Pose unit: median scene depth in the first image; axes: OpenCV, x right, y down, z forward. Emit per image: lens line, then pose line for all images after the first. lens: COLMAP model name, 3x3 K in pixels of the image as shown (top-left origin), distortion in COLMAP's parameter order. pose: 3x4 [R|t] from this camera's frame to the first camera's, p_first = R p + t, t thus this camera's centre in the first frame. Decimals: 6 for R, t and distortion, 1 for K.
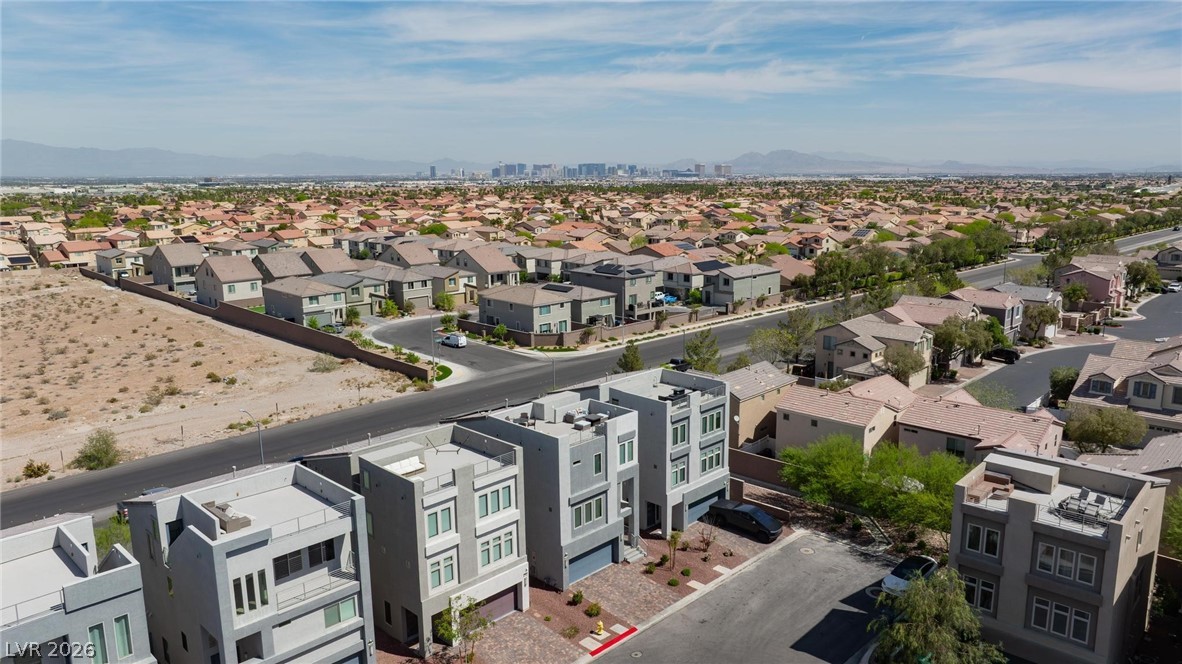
lens RADIAL K [[828.7, 0, 595.7], [0, 828.7, 329.4], [0, 0, 1]] dist [-0.038024, 0.043840]
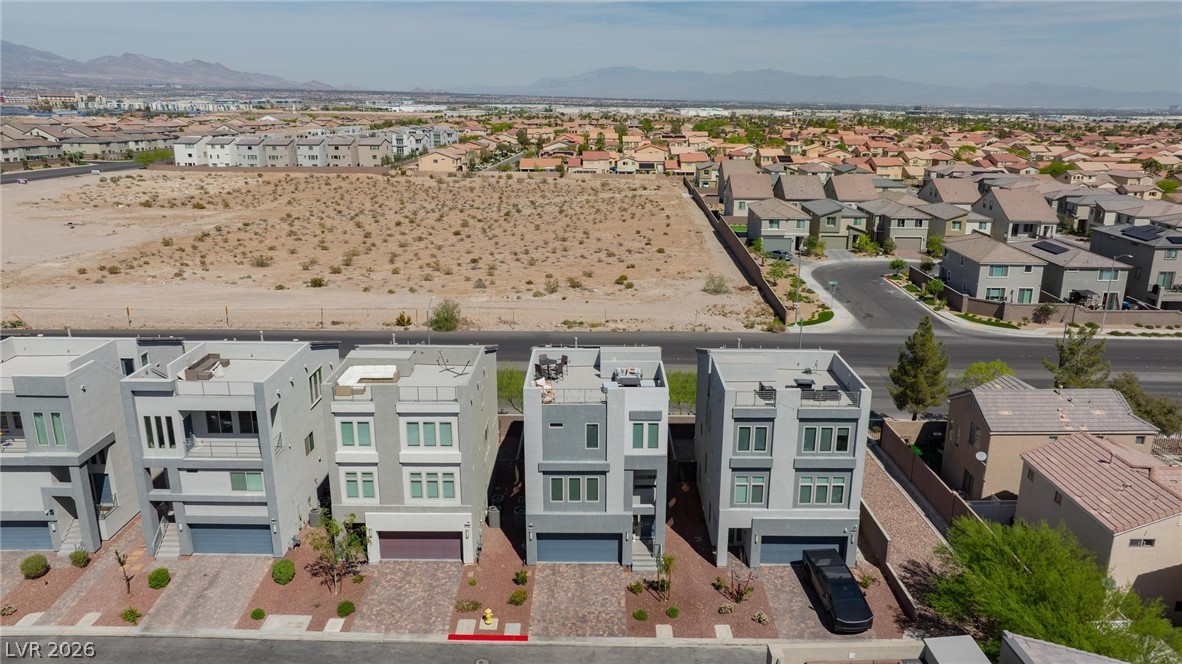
lens RADIAL K [[828.7, 0, 596.6], [0, 828.7, 331.1], [0, 0, 1]] dist [-0.038024, 0.043840]
pose [[0.695668, 0.210044, -0.686970, 0.324333], [-0.152221, 0.977684, 0.144782, -0.032898], [0.702051, 0.003851, 0.712116, 0.259036]]
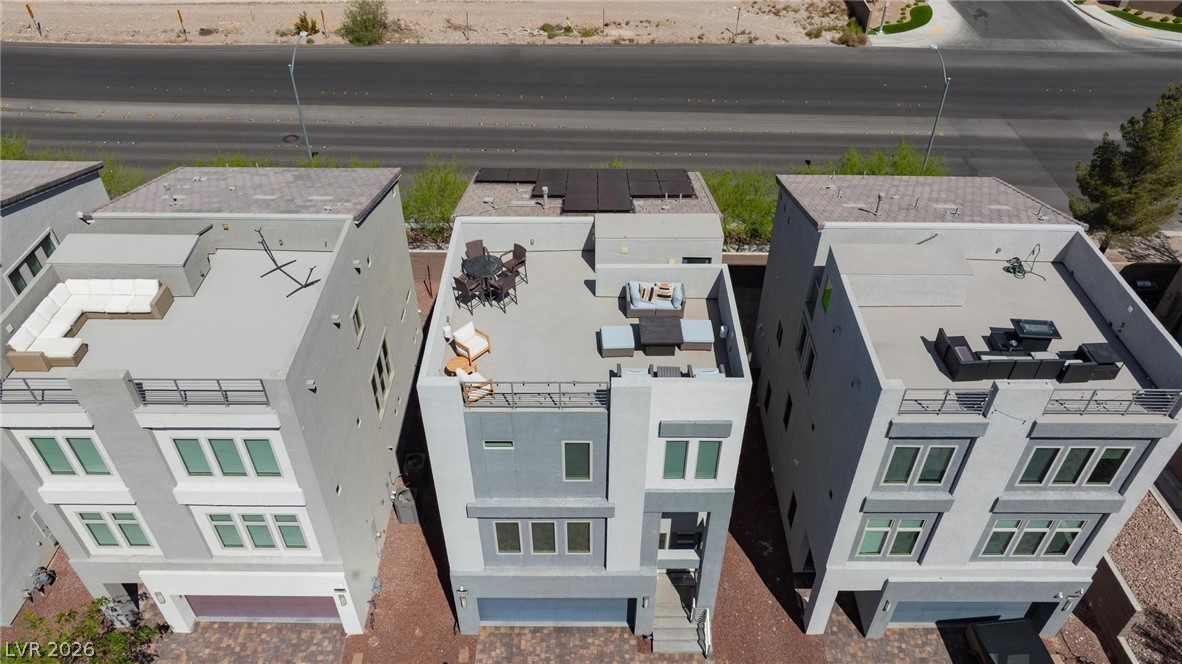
lens RADIAL K [[828.7, 0, 596.6], [0, 828.7, 333.0], [0, 0, 1]] dist [-0.038024, 0.043840]
pose [[0.698148, 0.473004, -0.537454, 0.110378], [-0.154834, 0.832667, 0.531688, -0.052295], [0.699010, -0.287981, 0.654562, 0.469189]]
